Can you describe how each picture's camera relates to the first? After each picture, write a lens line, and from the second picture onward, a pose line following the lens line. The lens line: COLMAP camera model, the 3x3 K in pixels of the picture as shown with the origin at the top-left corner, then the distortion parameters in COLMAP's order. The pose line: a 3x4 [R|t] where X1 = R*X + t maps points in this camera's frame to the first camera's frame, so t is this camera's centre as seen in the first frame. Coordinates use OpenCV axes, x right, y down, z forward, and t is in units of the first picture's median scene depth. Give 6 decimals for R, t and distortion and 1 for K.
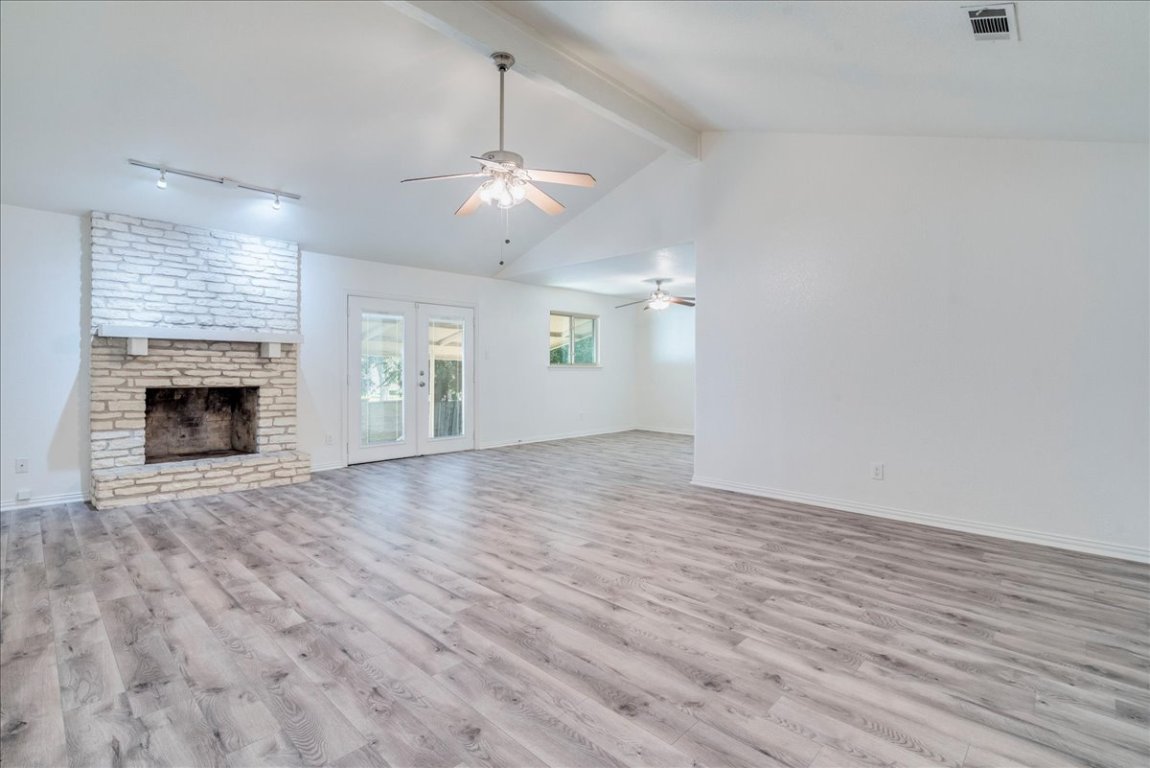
lens RADIAL K [[532.0, 0, 575.0], [0, 532.0, 384.0], [0, 0, 1]] dist [-0.003729, -0.000113]
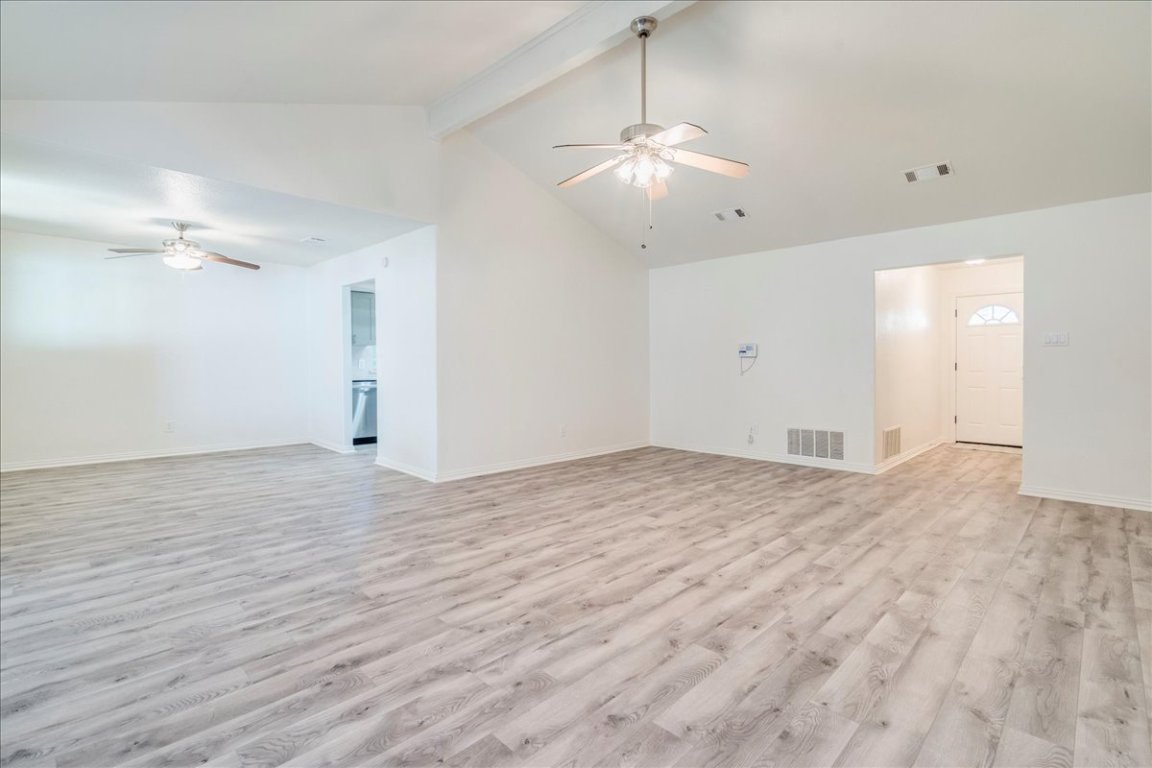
lens RADIAL K [[532.9, 0, 576.0], [0, 532.9, 384.0], [0, 0, 1]] dist [-0.003729, -0.000113]
pose [[0.018723, -0.041738, 0.998953, -1.092796], [0.025391, 0.998826, 0.041257, -0.029456], [-0.999502, 0.024592, 0.019761, 1.127337]]
